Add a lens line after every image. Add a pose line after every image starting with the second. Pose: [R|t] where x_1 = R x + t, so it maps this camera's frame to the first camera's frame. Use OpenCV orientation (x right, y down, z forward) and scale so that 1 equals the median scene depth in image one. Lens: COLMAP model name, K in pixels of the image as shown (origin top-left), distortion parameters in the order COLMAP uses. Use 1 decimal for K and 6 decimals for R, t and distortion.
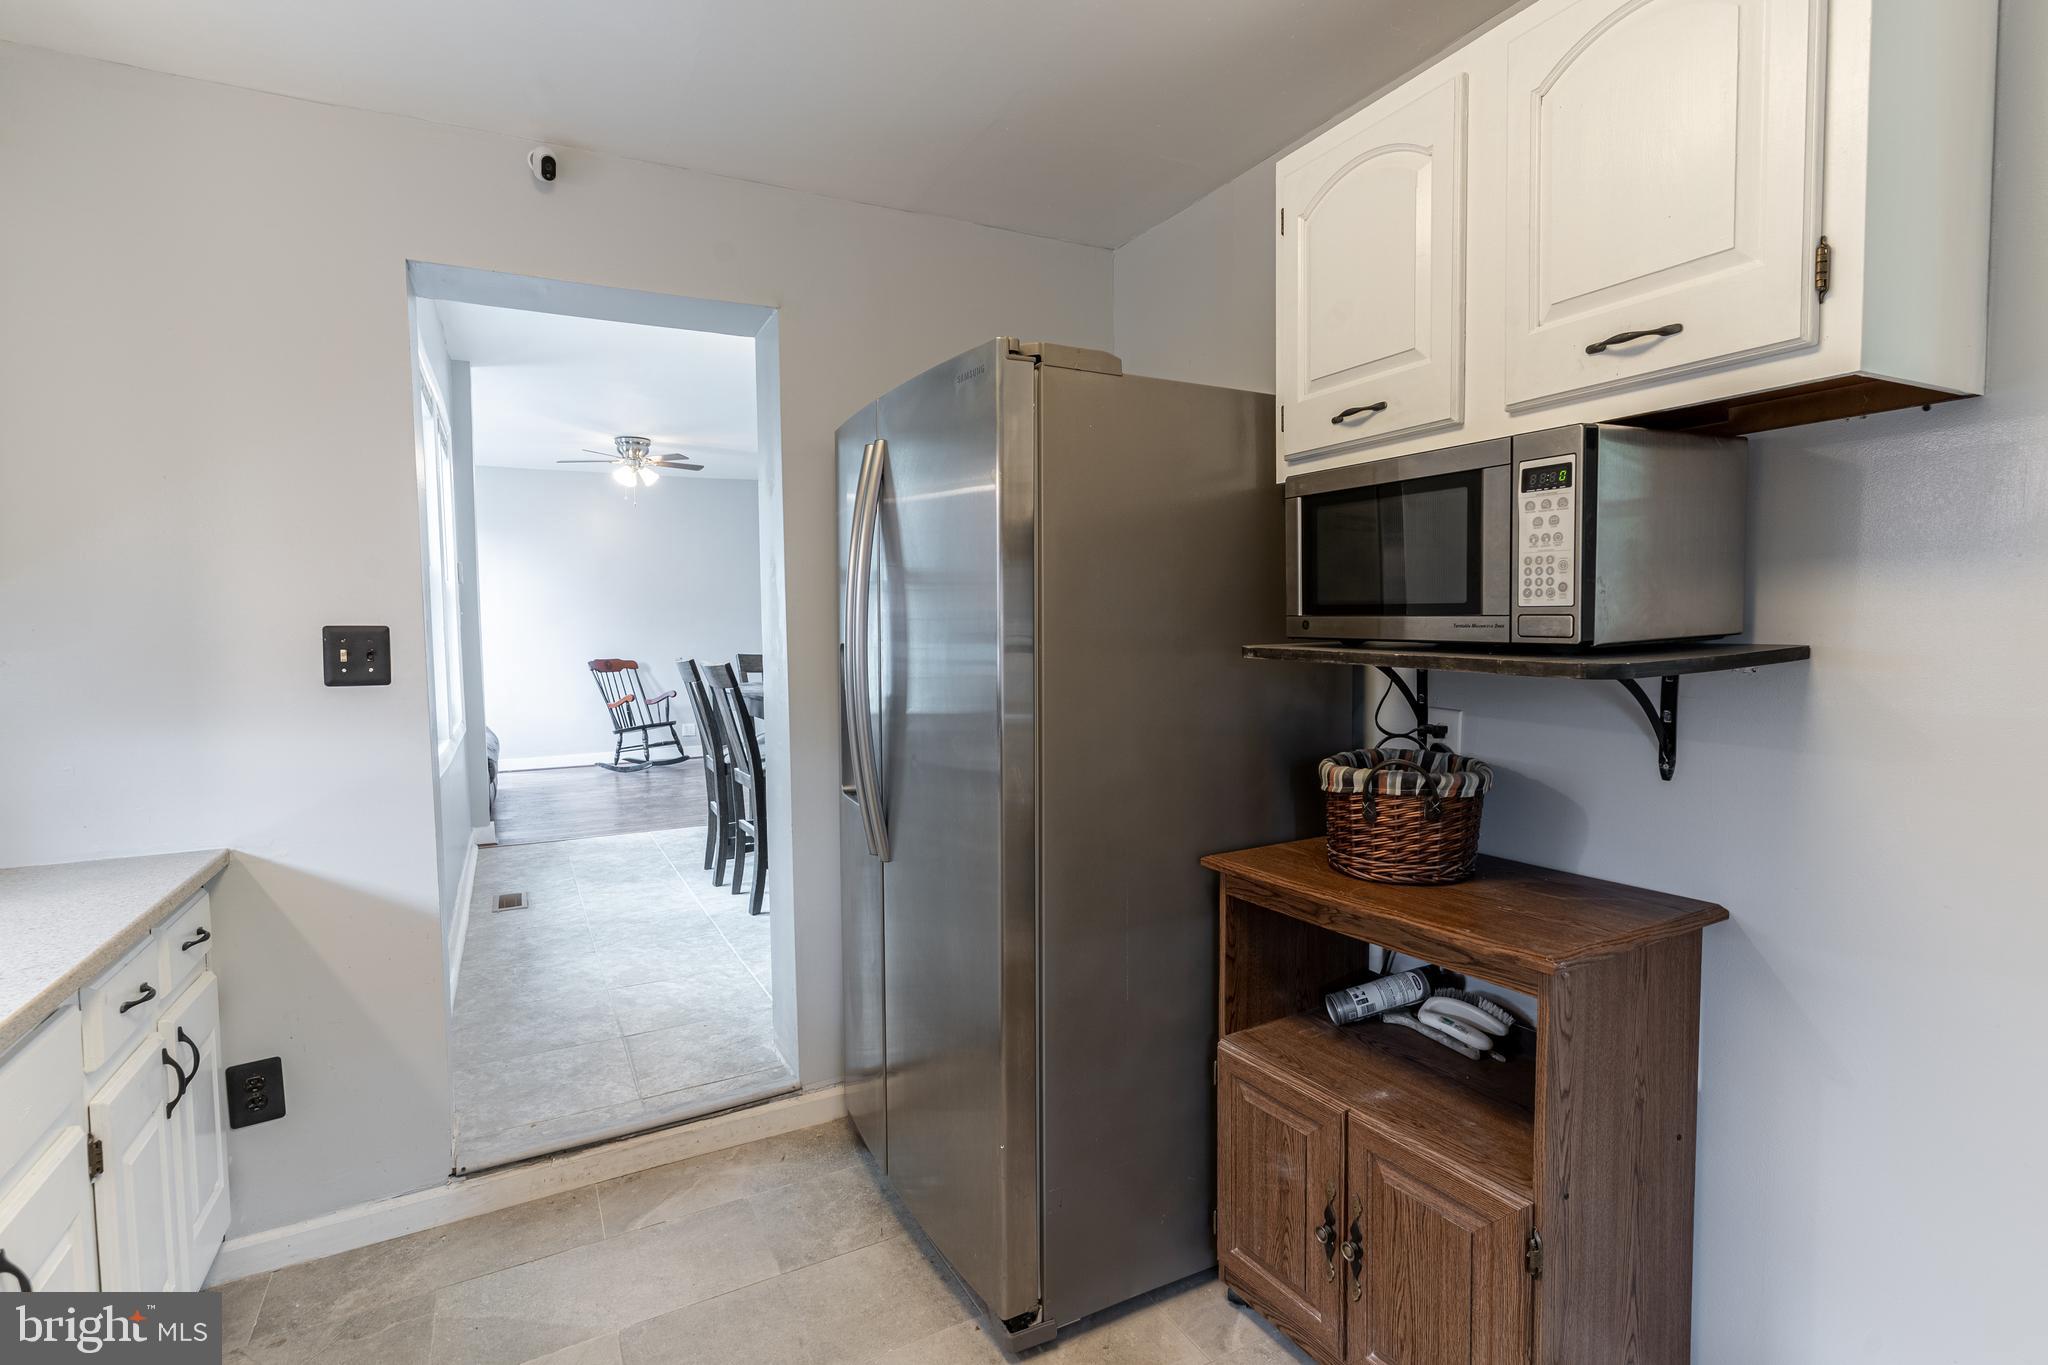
lens RADIAL K [[974.0, 0, 1024.4], [0, 974.0, 682.0], [0, 0, 1]] dist [0.003401, -0.002166]
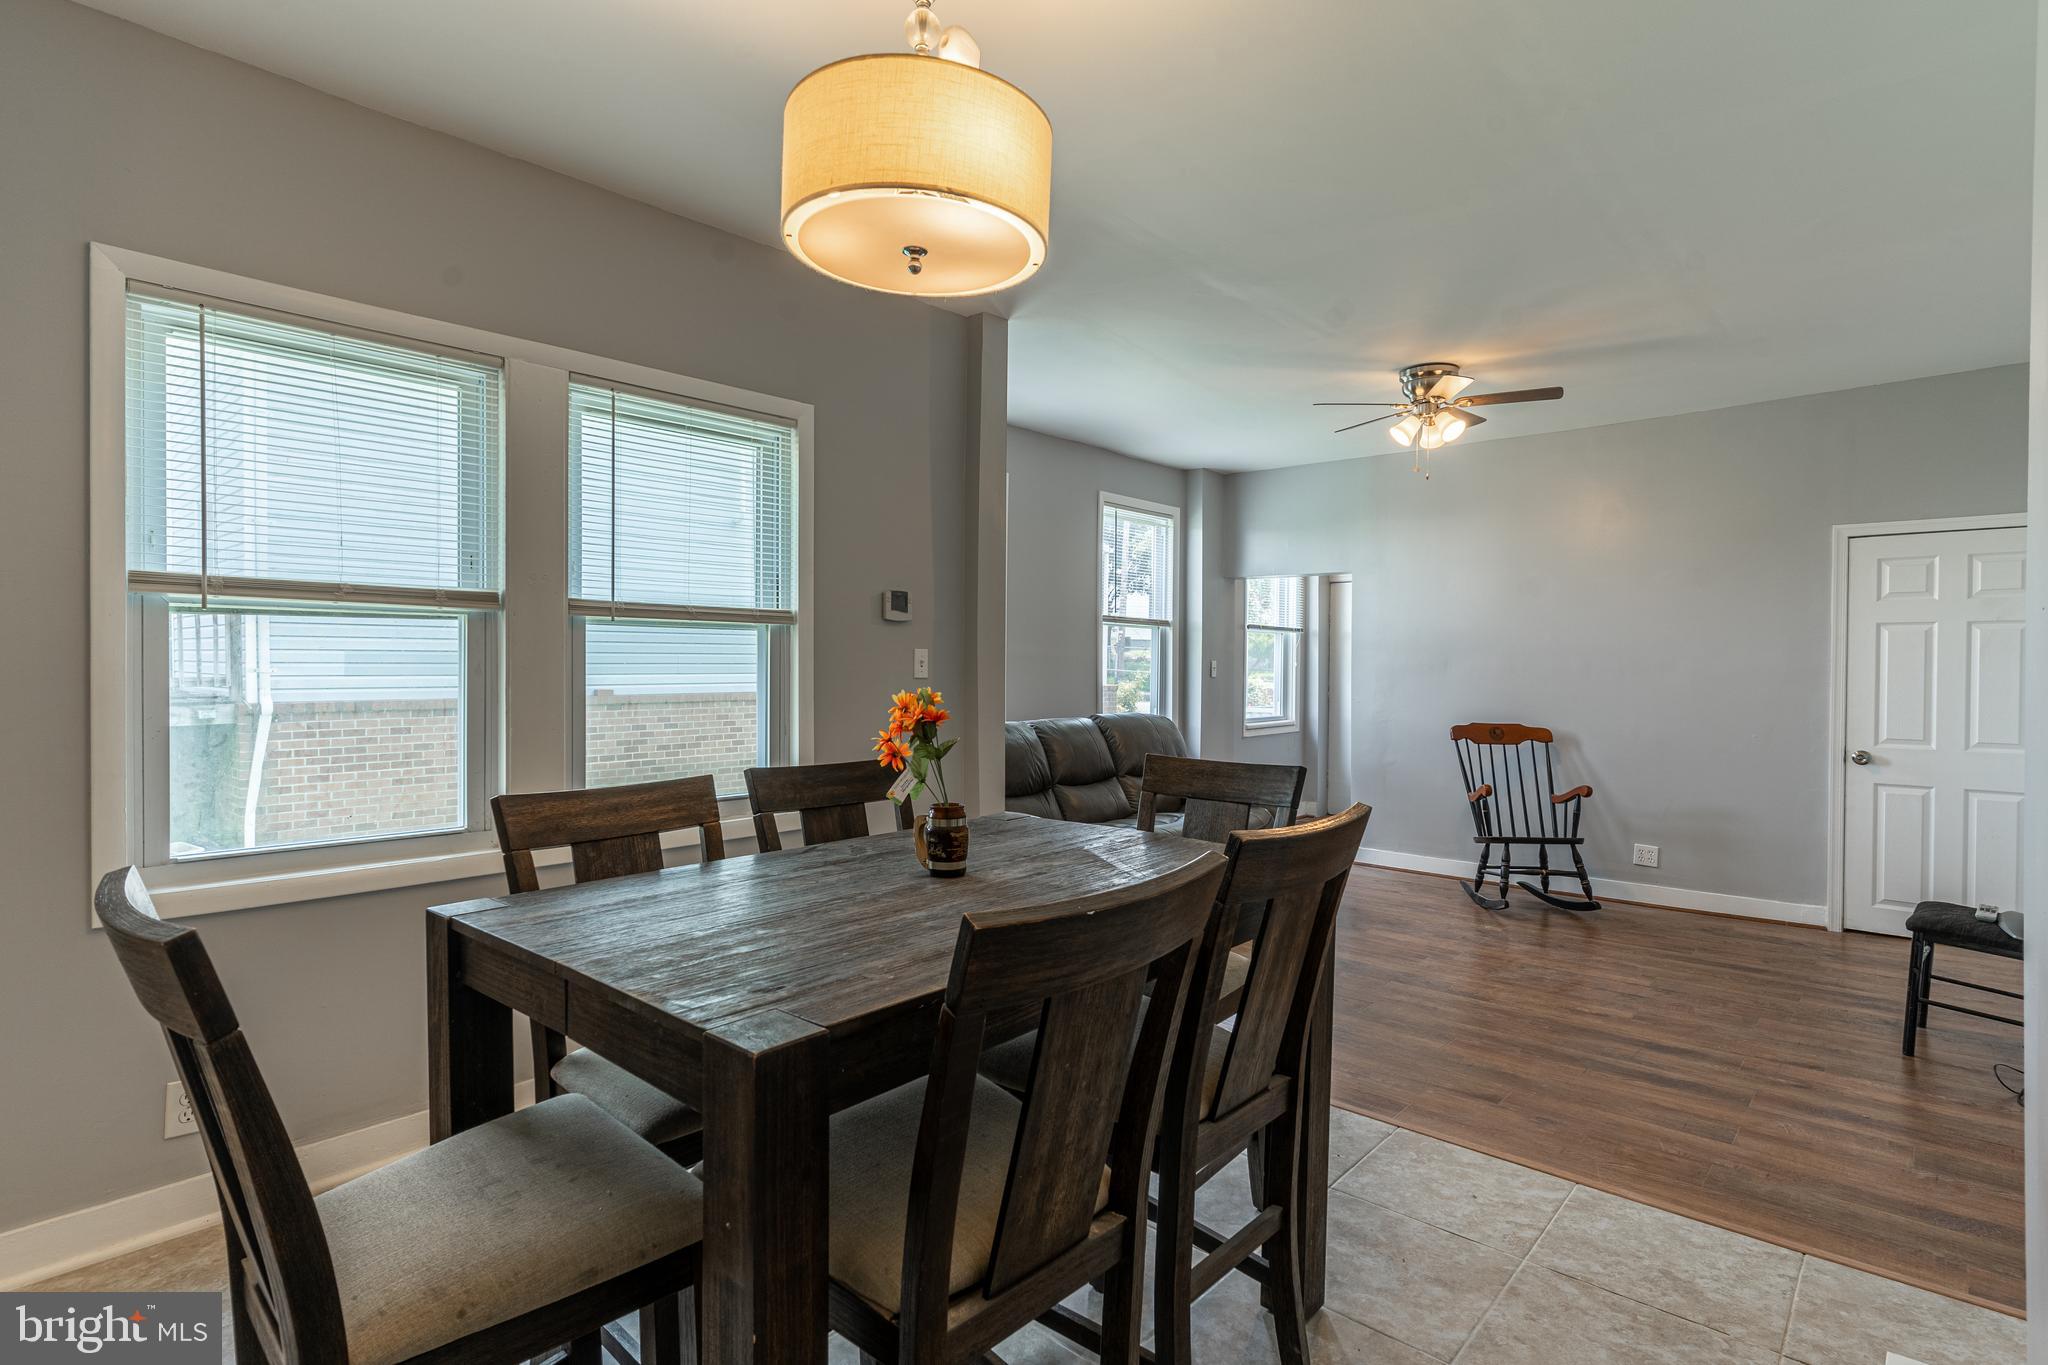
lens RADIAL K [[1003.1, 0, 1024.4], [0, 1003.1, 678.6], [0, 0, 1]] dist [0.002197, -0.000417]
pose [[0.338737, 0.033027, -0.940301, 0.194022], [-0.062664, 0.997957, 0.012478, -0.091662], [0.938792, 0.054696, 0.340115, 1.035913]]
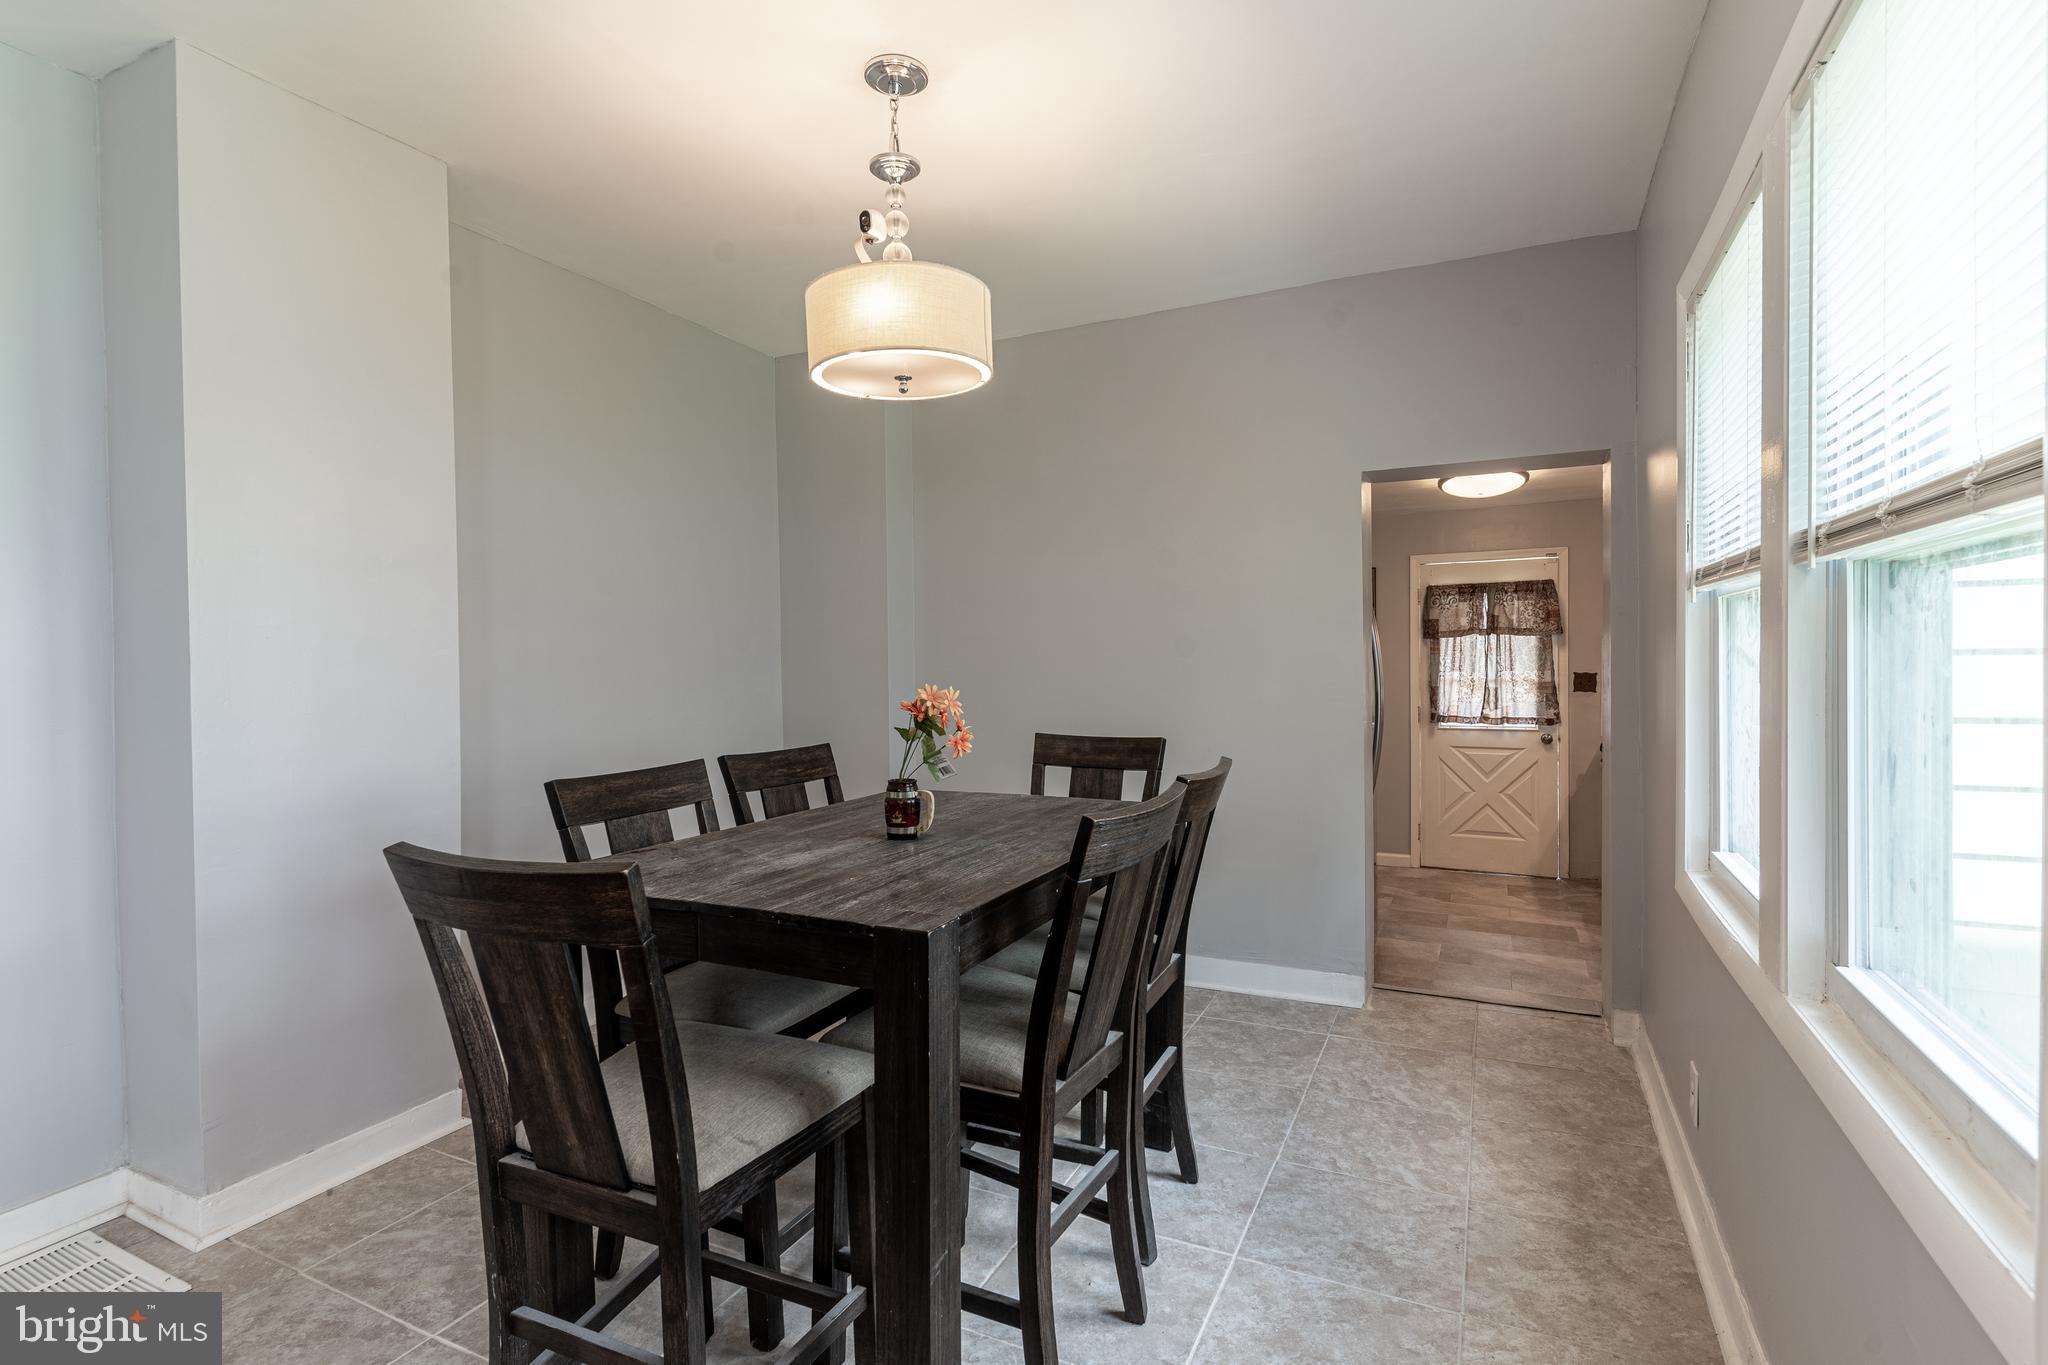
lens RADIAL K [[974.0, 0, 1024.9], [0, 974.0, 681.7], [0, 0, 1]] dist [0.003401, -0.002166]
pose [[-0.588775, 0.004376, 0.808285, -0.701668], [0.065778, 0.996928, 0.042517, -0.097896], [-0.805616, 0.078200, -0.587254, 1.411105]]
